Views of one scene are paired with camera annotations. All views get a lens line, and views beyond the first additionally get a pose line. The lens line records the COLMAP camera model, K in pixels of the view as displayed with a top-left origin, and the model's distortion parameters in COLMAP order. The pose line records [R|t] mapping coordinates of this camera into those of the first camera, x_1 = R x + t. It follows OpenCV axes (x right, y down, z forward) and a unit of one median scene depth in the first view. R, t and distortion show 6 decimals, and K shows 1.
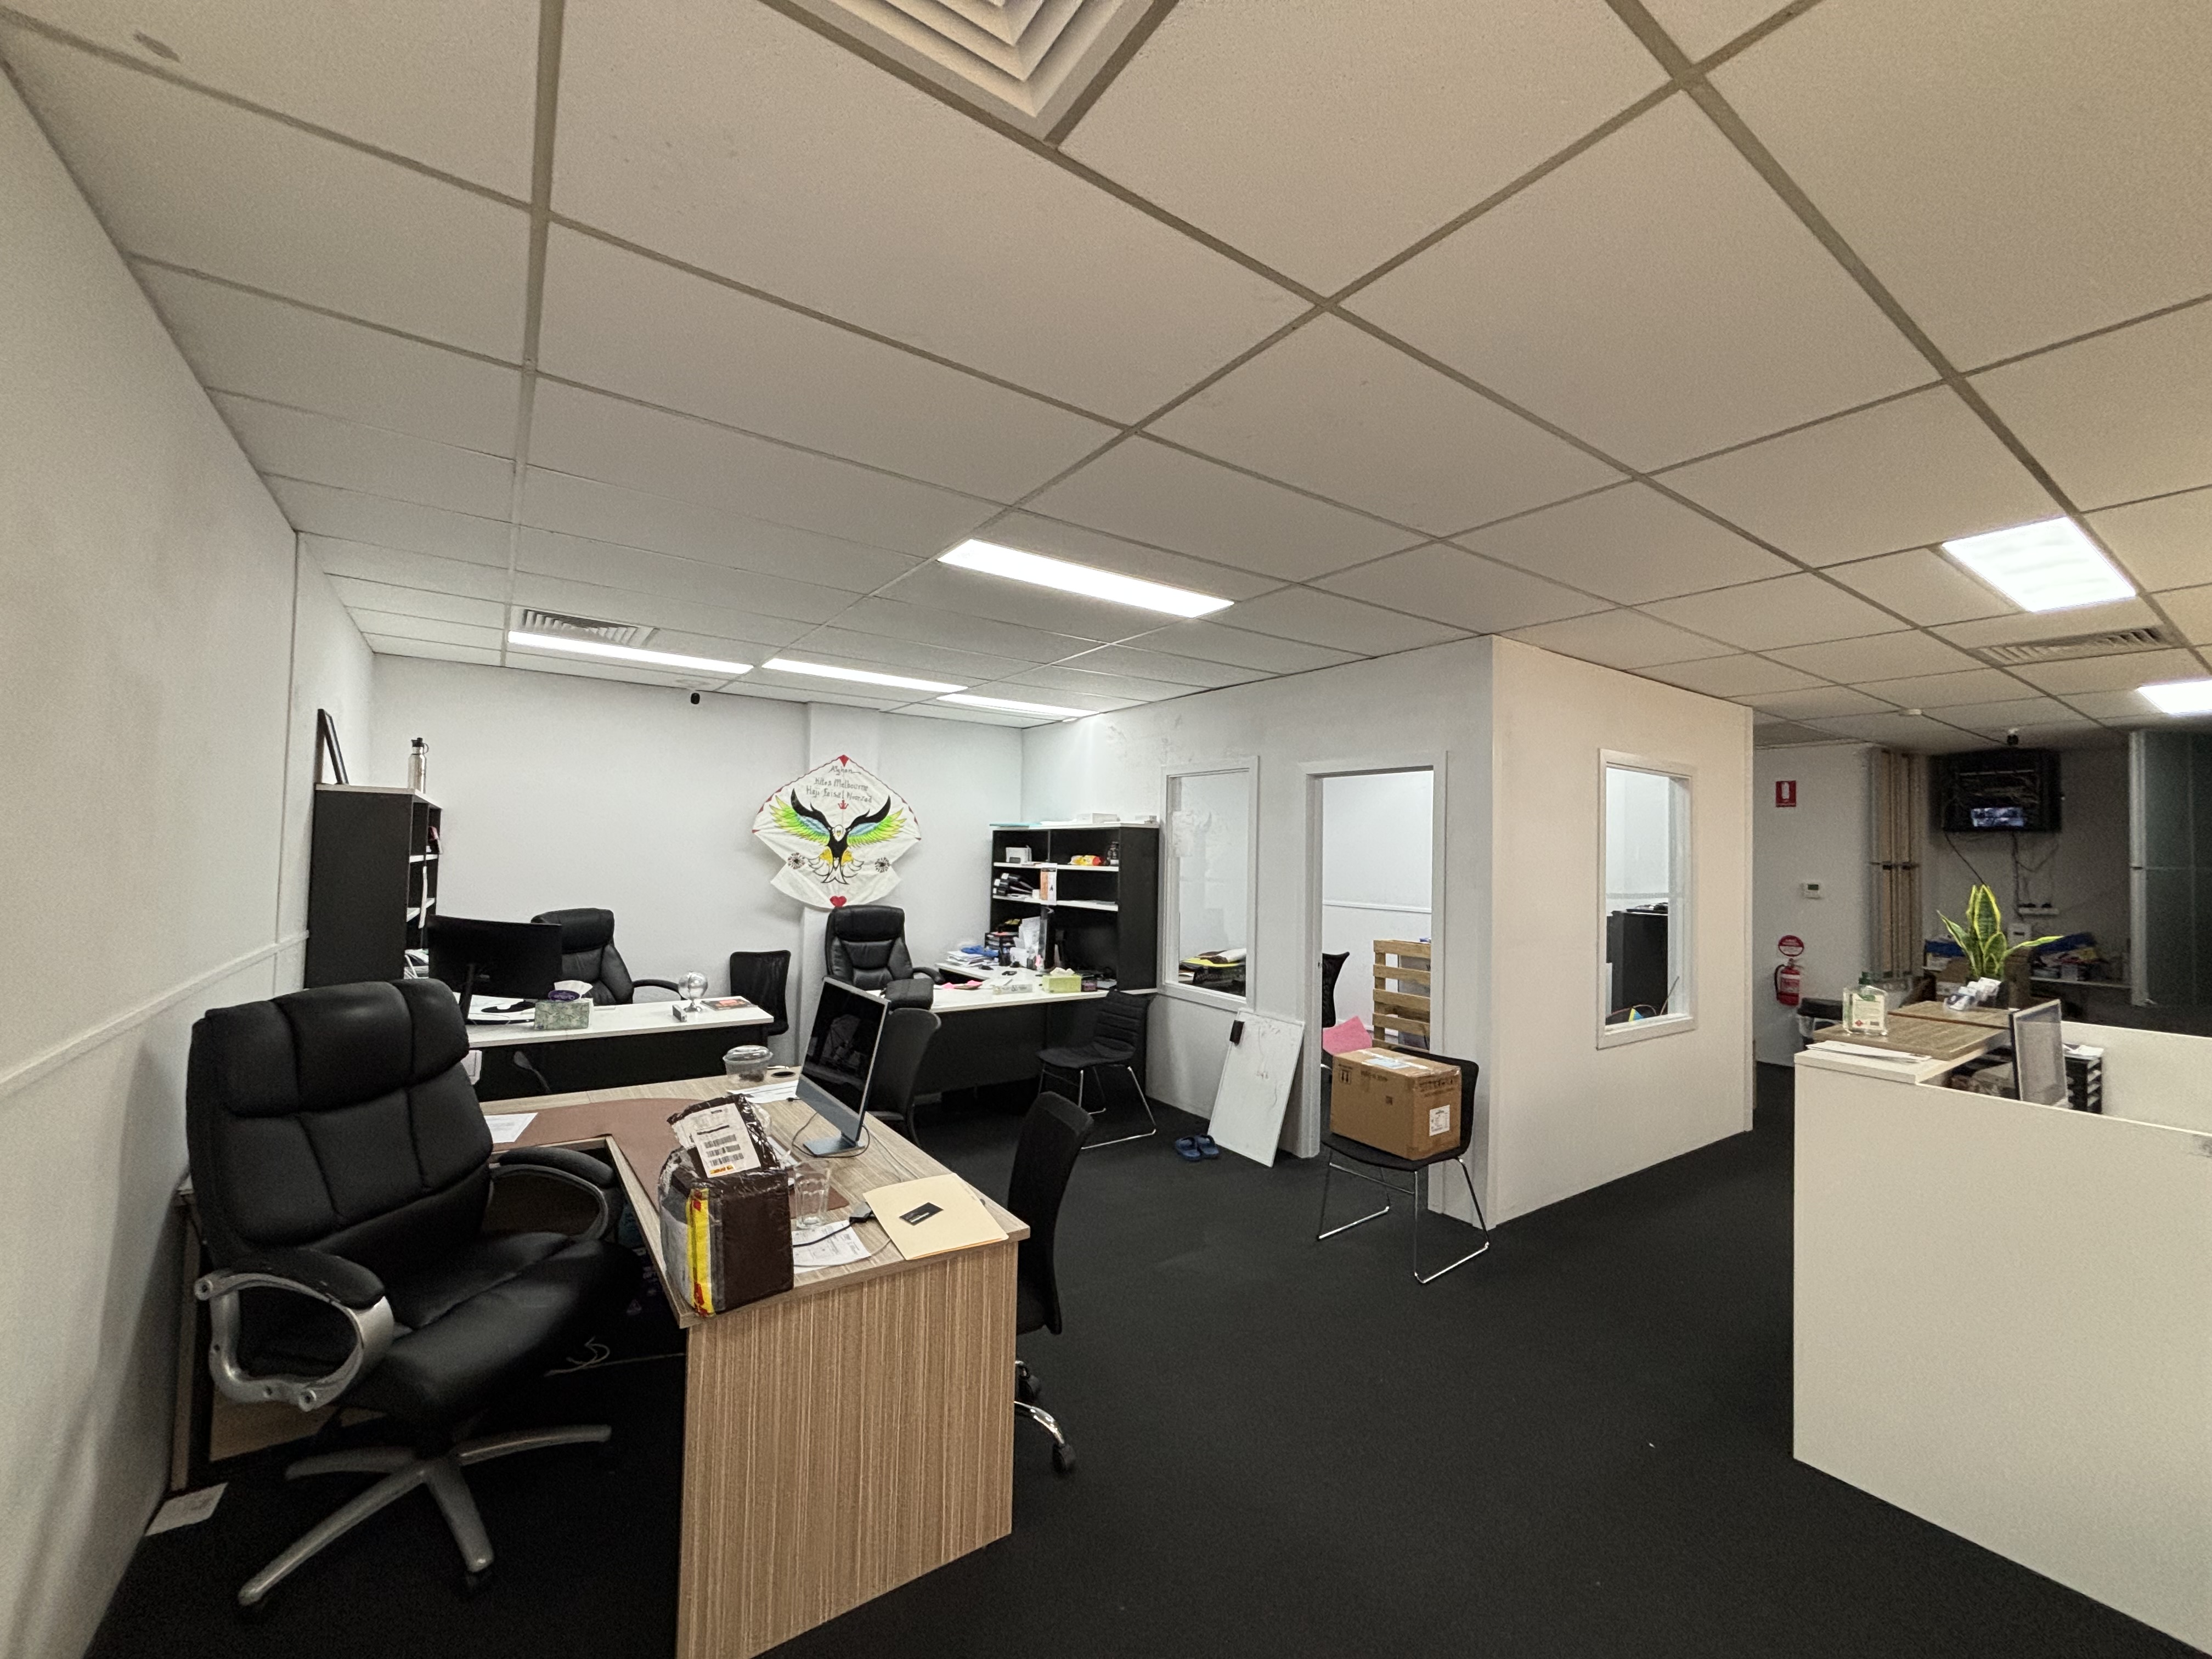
lens RADIAL K [[869.6, 0, 1106.0], [0, 869.6, 829.5], [0, 0, 1]] dist [0.018122, -0.006899]
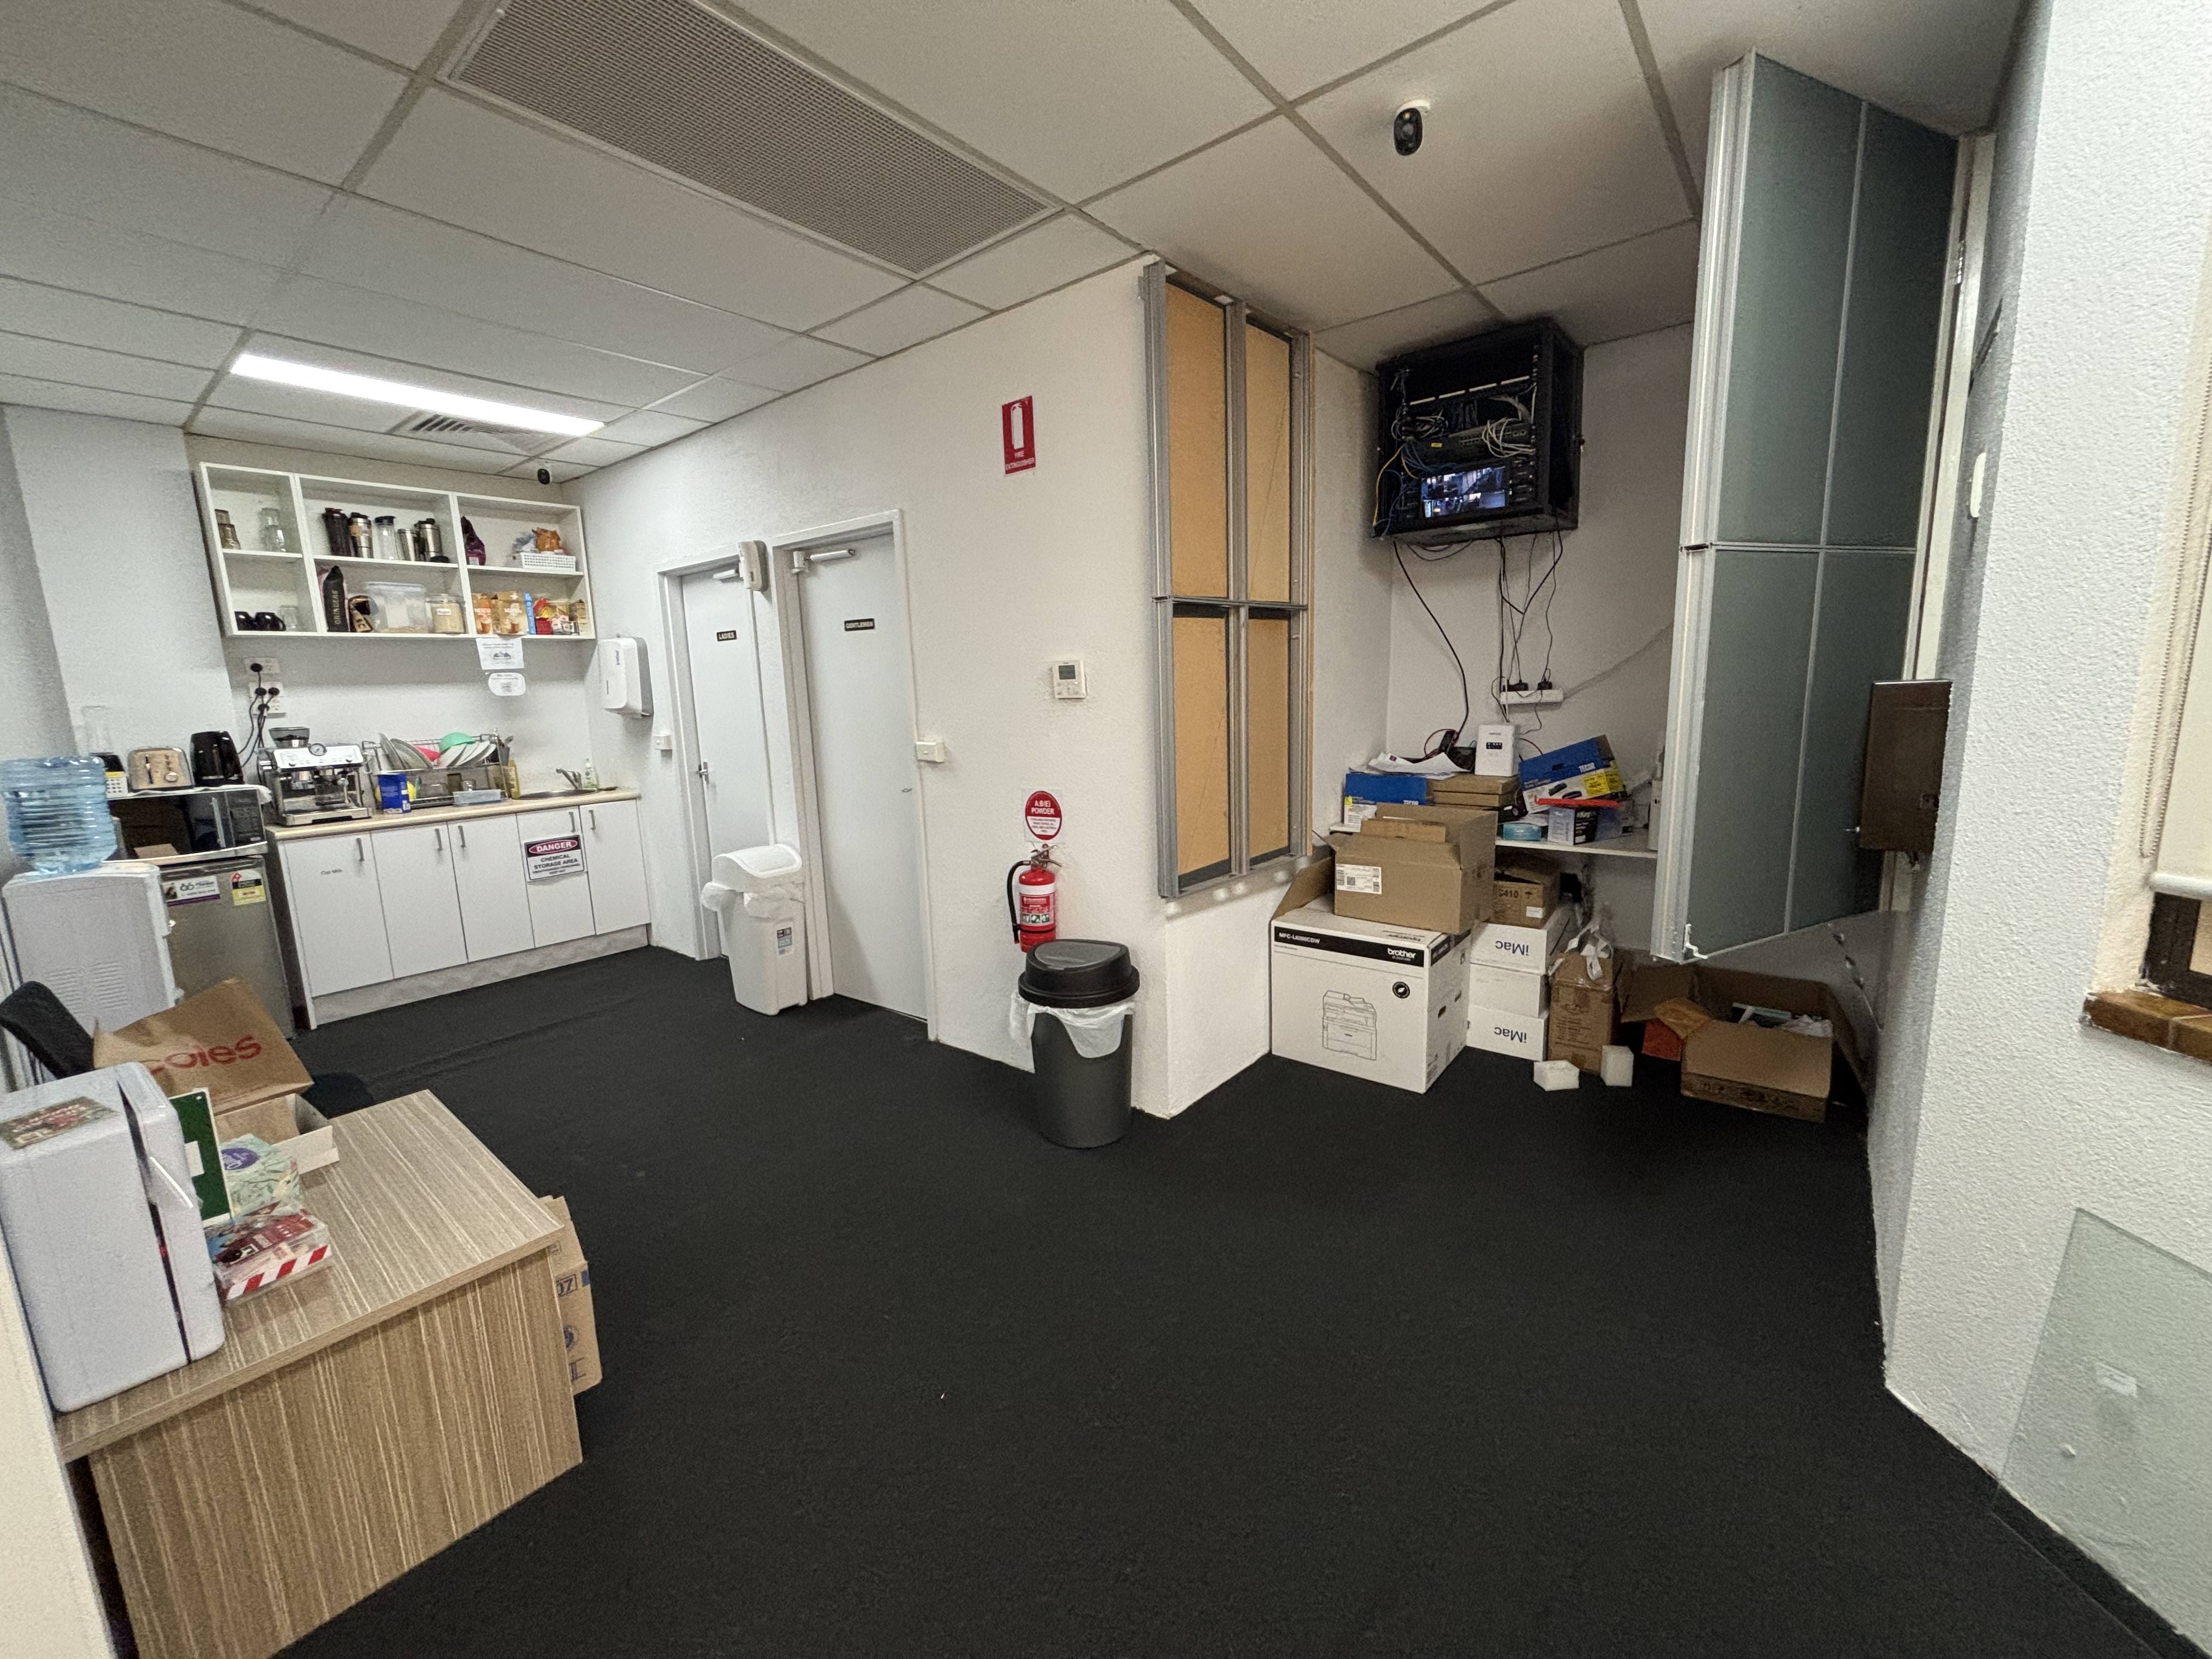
lens RADIAL K [[869.6, 0, 1106.0], [0, 869.6, 829.5], [0, 0, 1]] dist [0.018122, -0.006899]
pose [[0.959884, -0.100119, 0.261914, 0.704563], [0.047728, 0.978789, 0.199234, 0.057383], [-0.276306, -0.178740, 0.944302, 0.597453]]
